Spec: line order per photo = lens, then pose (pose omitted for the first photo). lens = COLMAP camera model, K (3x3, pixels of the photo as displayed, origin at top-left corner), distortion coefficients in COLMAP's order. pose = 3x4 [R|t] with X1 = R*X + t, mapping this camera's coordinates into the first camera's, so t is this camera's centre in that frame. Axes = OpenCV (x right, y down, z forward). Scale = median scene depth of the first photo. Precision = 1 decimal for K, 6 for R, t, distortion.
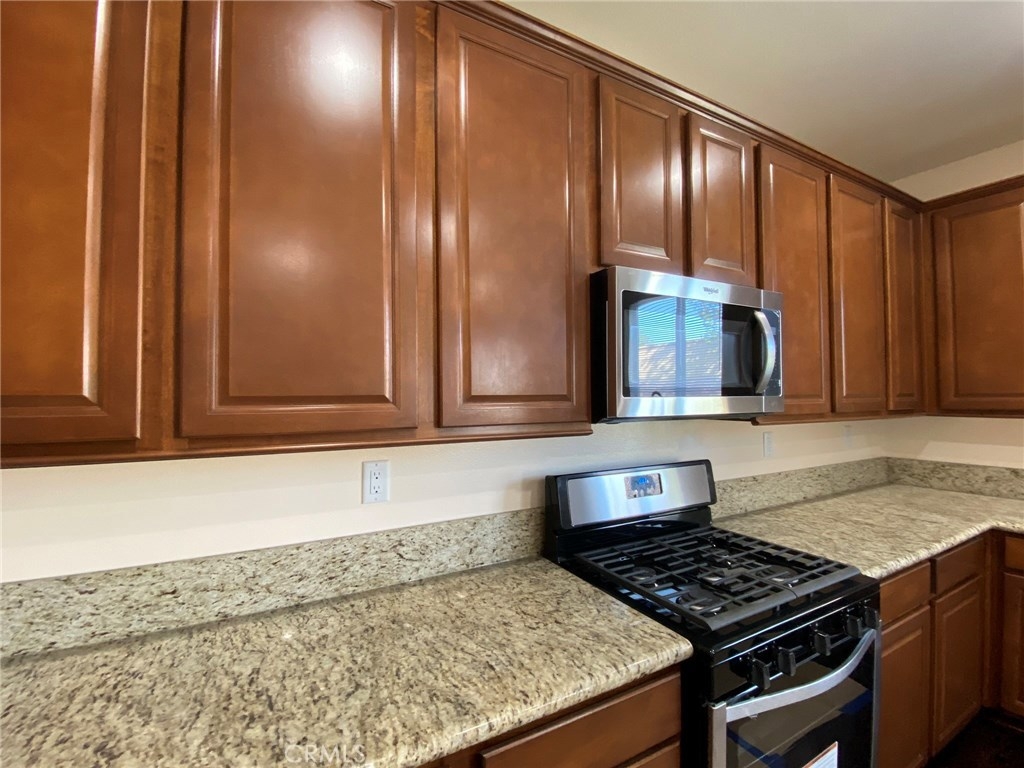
lens RADIAL K [[455.0, 0, 508.6], [0, 455.0, 387.7], [0, 0, 1]] dist [0.000149, -0.000280]
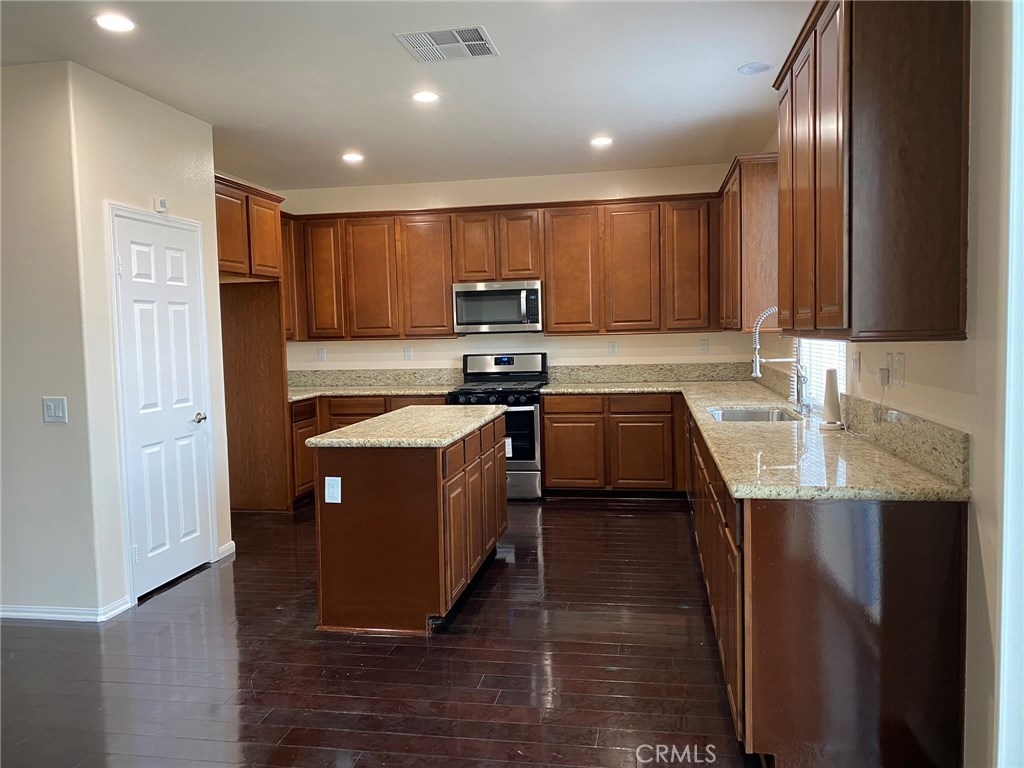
lens RADIAL K [[776.3, 0, 521.7], [0, 776.3, 379.6], [0, 0, 1]] dist [0.046703, -0.054836]
pose [[0.779470, 0.023906, -0.625983, 3.898894], [0.033557, 0.996243, 0.079831, -0.024663], [0.625540, -0.083232, 0.775740, -2.869117]]
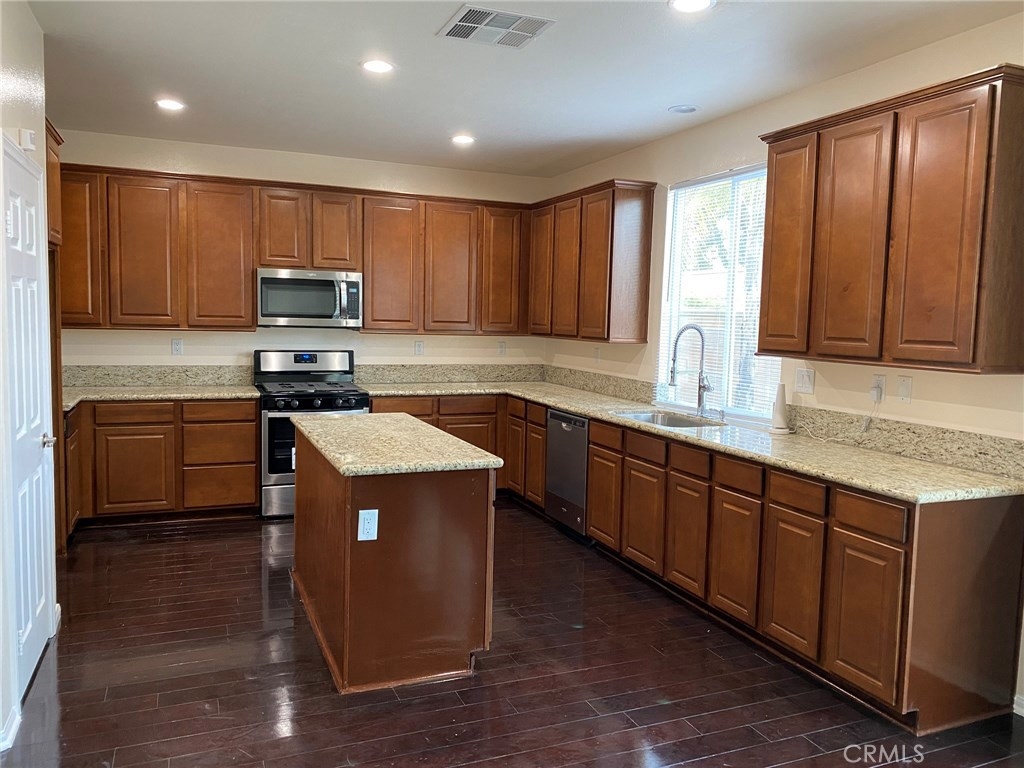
lens RADIAL K [[776.3, 0, 514.8], [0, 776.3, 380.3], [0, 0, 1]] dist [0.046703, -0.054836]
pose [[0.993592, 0.038402, -0.106299, 2.227657], [-0.027533, 0.994414, 0.101893, -0.122268], [0.109618, -0.098314, 0.989100, -3.424625]]
